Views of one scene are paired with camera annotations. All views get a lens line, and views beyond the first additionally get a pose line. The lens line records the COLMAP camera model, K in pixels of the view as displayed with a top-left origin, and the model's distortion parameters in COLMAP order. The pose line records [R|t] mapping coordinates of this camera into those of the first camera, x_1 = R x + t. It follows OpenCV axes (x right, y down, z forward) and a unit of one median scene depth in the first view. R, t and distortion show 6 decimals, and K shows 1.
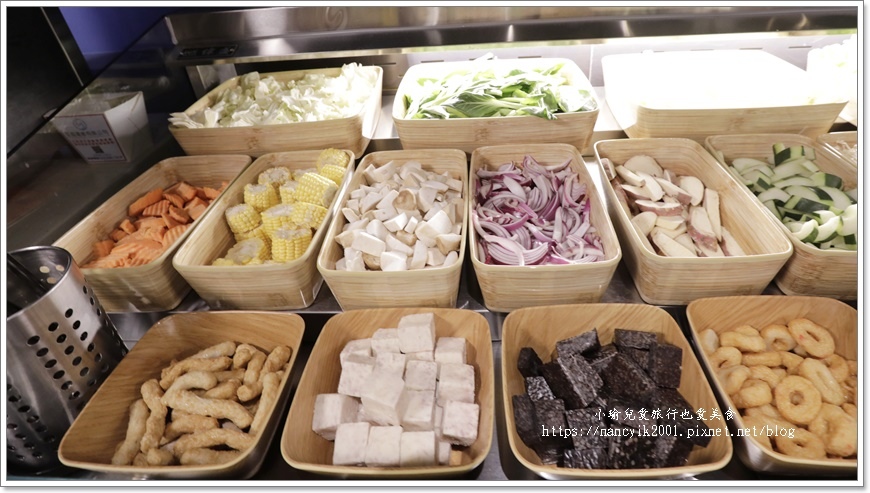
lens RADIAL K [[429.9, 0, 428.8], [0, 429.9, 208.8], [0, 0, 1]] dist [-0.042020, -0.001004]
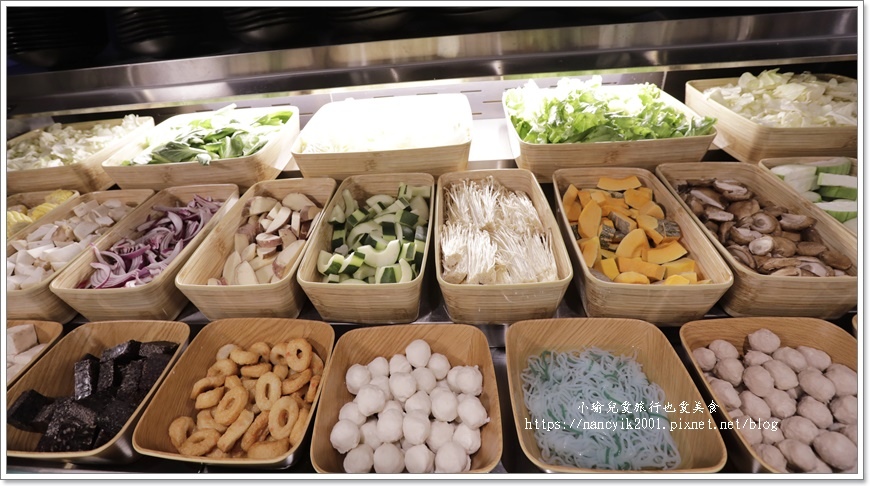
lens RADIAL K [[400.6, 0, 439.3], [0, 400.6, 224.2], [0, 0, 1]] dist [-0.019082, 0.001255]
pose [[0.998106, 0.001872, -0.061485, 0.829081], [-0.002531, 0.999940, -0.010639, -0.027043], [0.061462, 0.010774, 0.998051, -0.055658]]
